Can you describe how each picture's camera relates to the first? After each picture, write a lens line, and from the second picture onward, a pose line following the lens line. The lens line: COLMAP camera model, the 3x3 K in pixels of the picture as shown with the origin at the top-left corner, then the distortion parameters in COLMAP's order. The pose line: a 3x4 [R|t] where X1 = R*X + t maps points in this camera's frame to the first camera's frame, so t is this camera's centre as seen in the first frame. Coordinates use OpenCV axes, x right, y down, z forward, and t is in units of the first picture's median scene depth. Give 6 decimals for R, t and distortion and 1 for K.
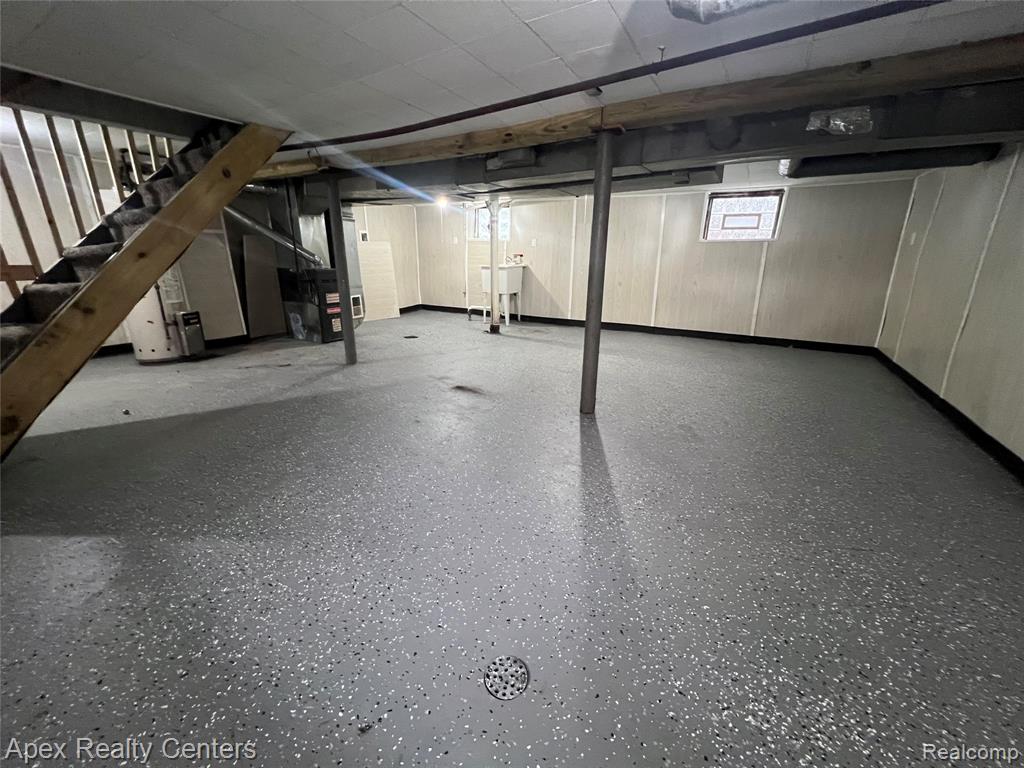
lens RADIAL K [[408.3, 0, 515.0], [0, 408.3, 384.5], [0, 0, 1]] dist [-0.001076, 0.000458]
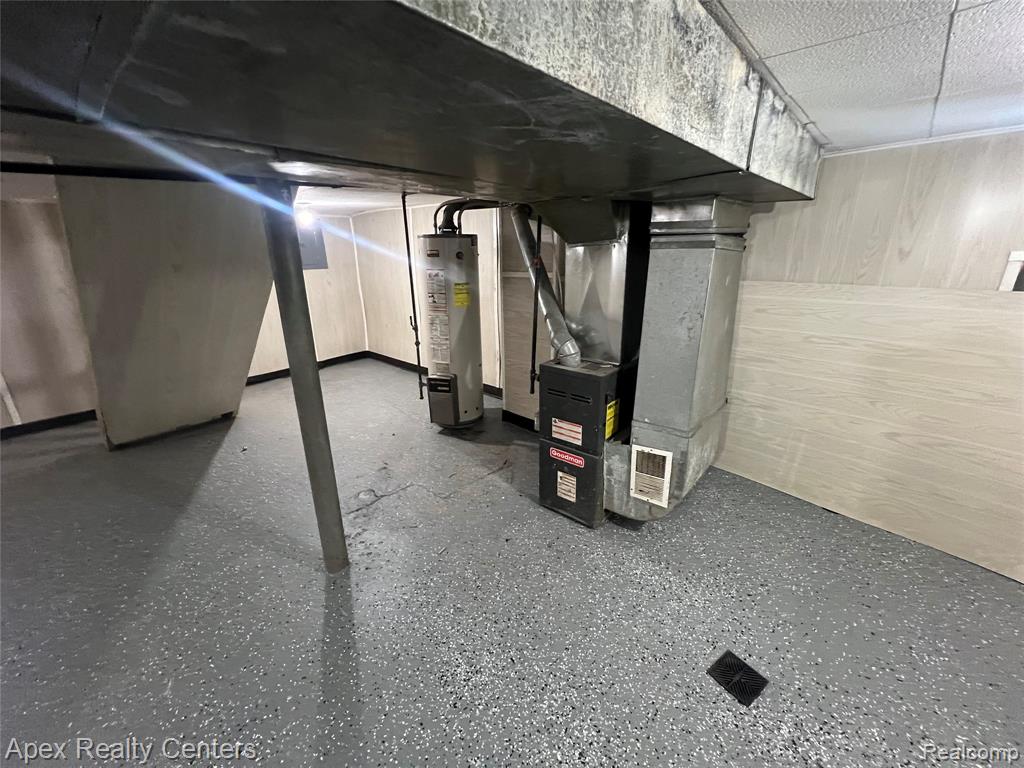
lens RADIAL K [[408.3, 0, 513.5], [0, 408.3, 383.0], [0, 0, 1]] dist [-0.001076, 0.000458]
pose [[-0.194691, 0.292001, -0.936393, -0.106840], [-0.286437, 0.896122, 0.338998, -0.907515], [0.938109, 0.334217, -0.090827, 2.267073]]
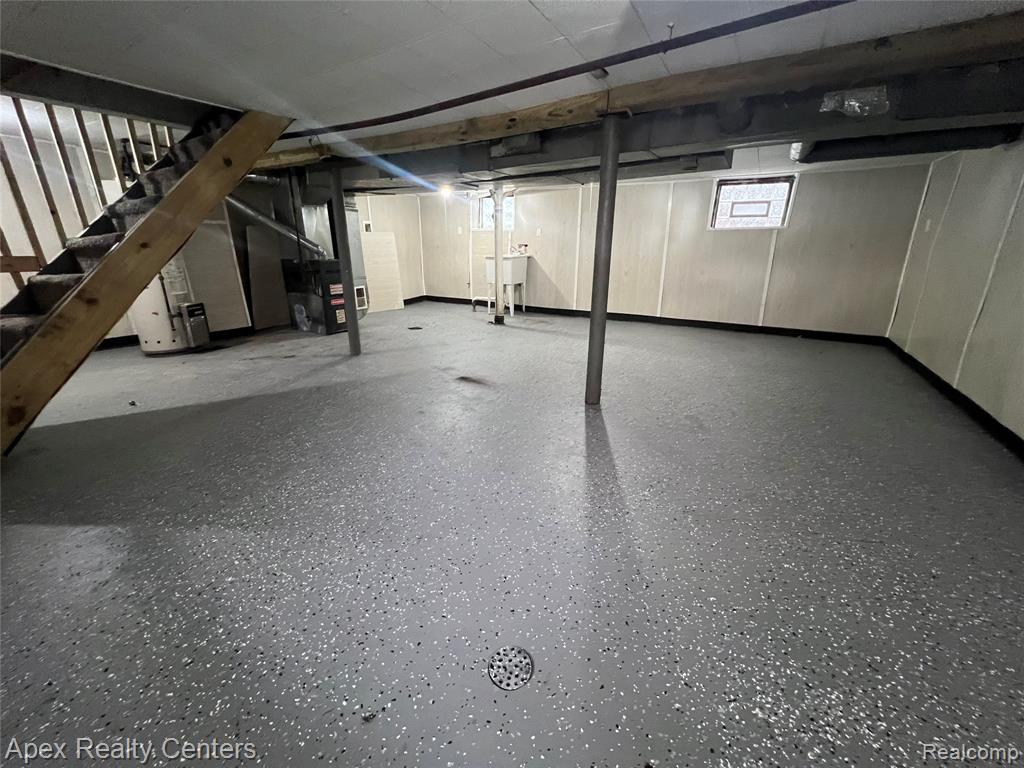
lens RADIAL K [[408.3, 0, 514.9], [0, 408.3, 385.1], [0, 0, 1]] dist [-0.001076, 0.000458]
pose [[0.999925, -0.001280, -0.012206, 0.001263], [0.001544, 0.999766, 0.021582, 0.003671], [0.012175, -0.021599, 0.999693, 0.010153]]
